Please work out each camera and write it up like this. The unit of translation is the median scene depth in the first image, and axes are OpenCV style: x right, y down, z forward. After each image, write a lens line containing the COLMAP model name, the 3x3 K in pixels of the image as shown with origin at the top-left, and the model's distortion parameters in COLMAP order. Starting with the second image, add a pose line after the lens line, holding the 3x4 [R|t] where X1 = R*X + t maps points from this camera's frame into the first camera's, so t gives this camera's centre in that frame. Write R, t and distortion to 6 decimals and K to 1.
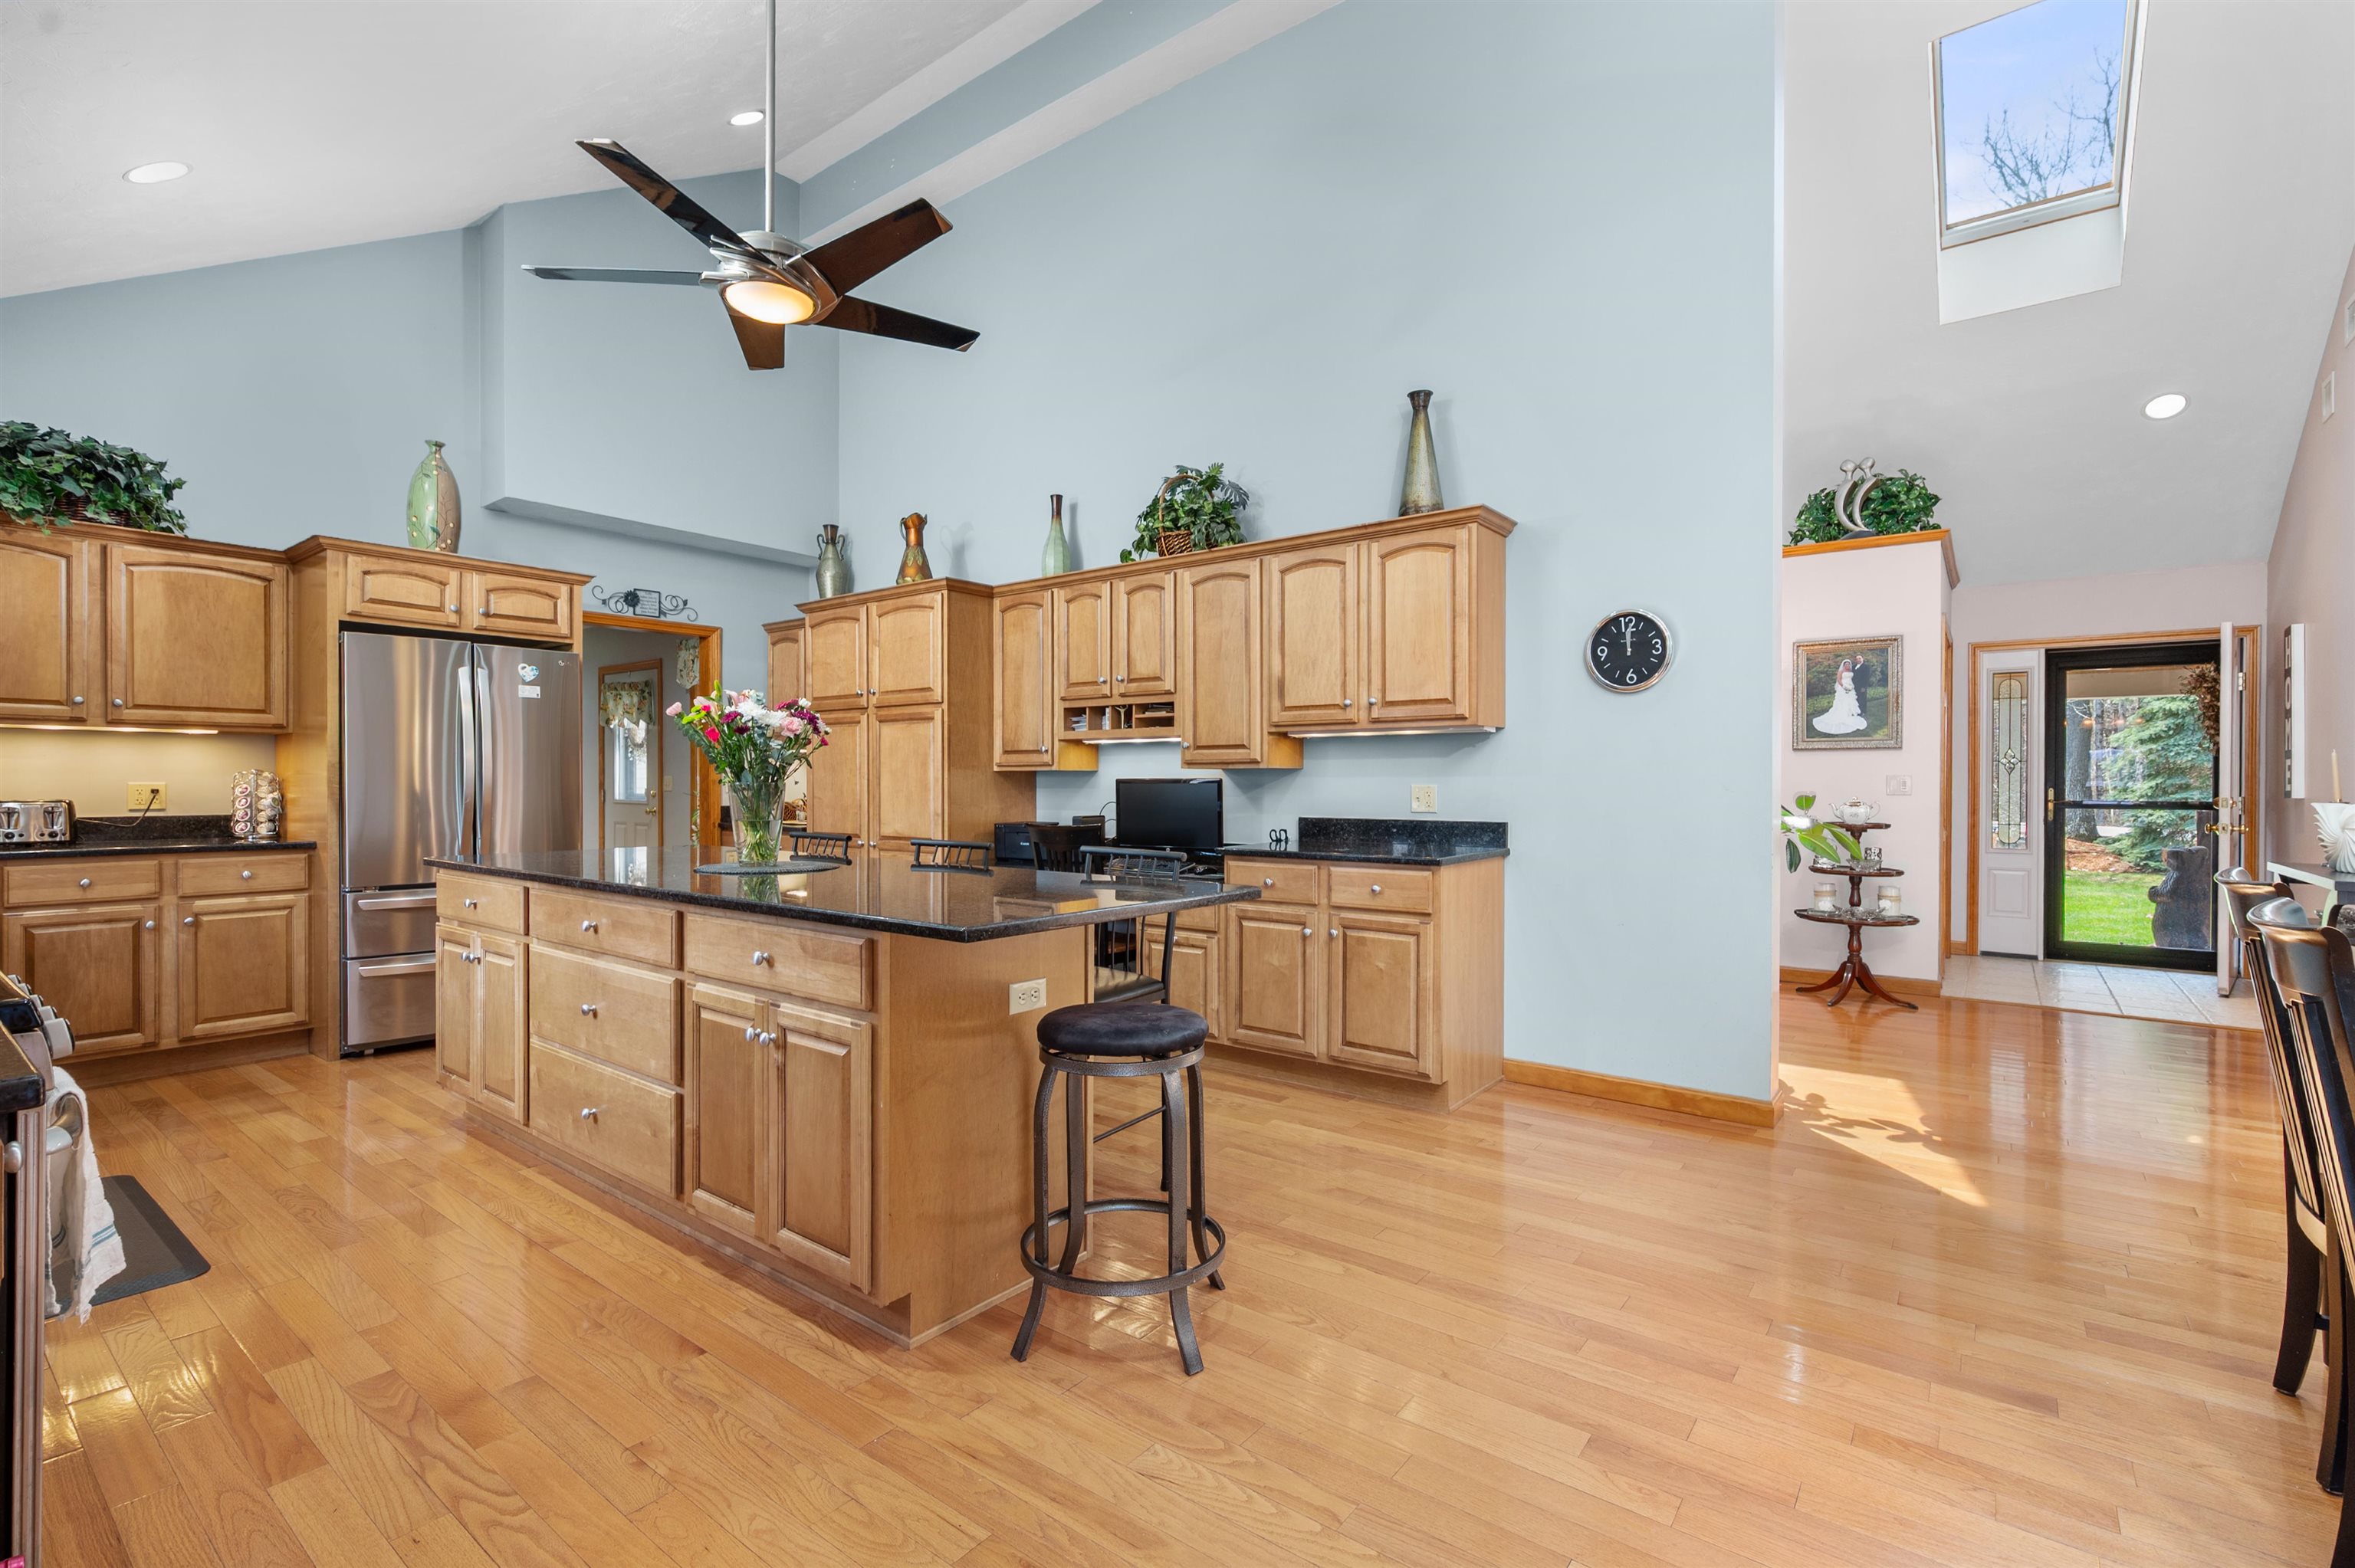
lens RADIAL K [[1047.6, 0, 1177.6], [0, 1047.6, 789.0], [0, 0, 1]] dist [-0.000363, -0.000413]
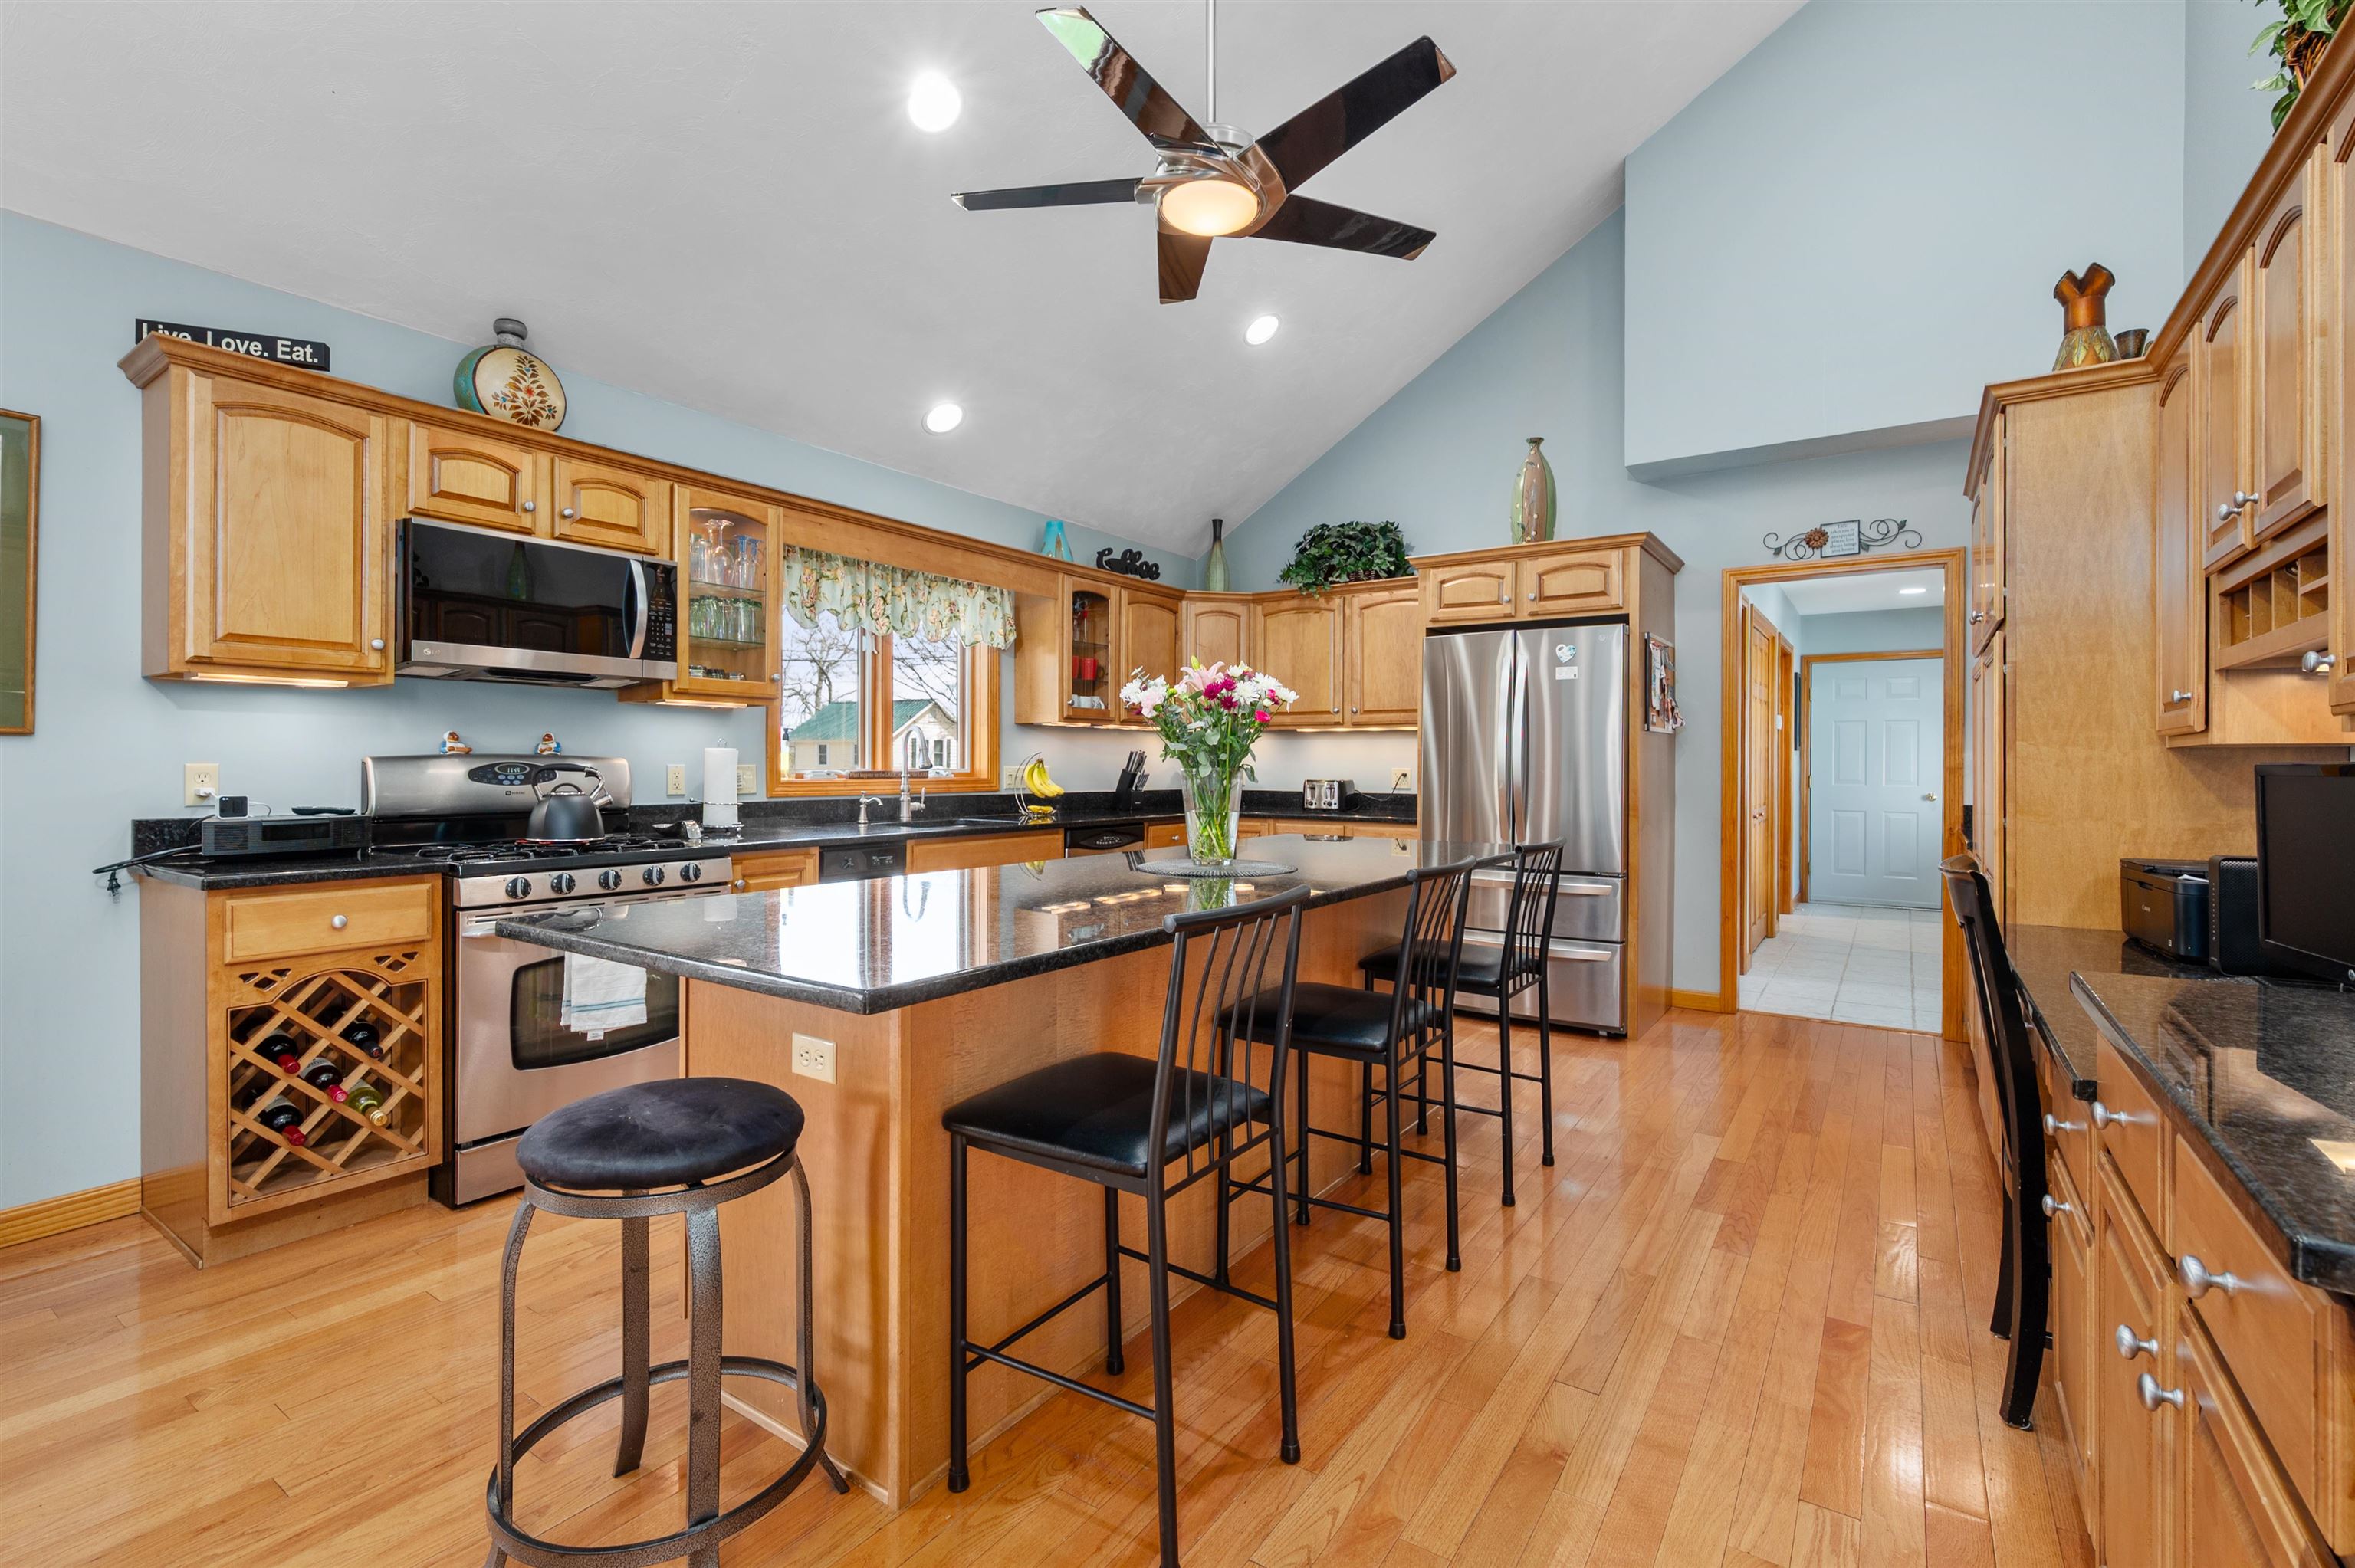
lens RADIAL K [[1050.8, 0, 1184.9], [0, 1050.8, 766.6], [0, 0, 1]] dist [-0.003530, 0.001132]
pose [[0.056380, 0.000769, -0.998409, 0.337028], [-0.011046, 0.999939, 0.000146, -0.005777], [0.998348, 0.011020, 0.056385, 0.667112]]
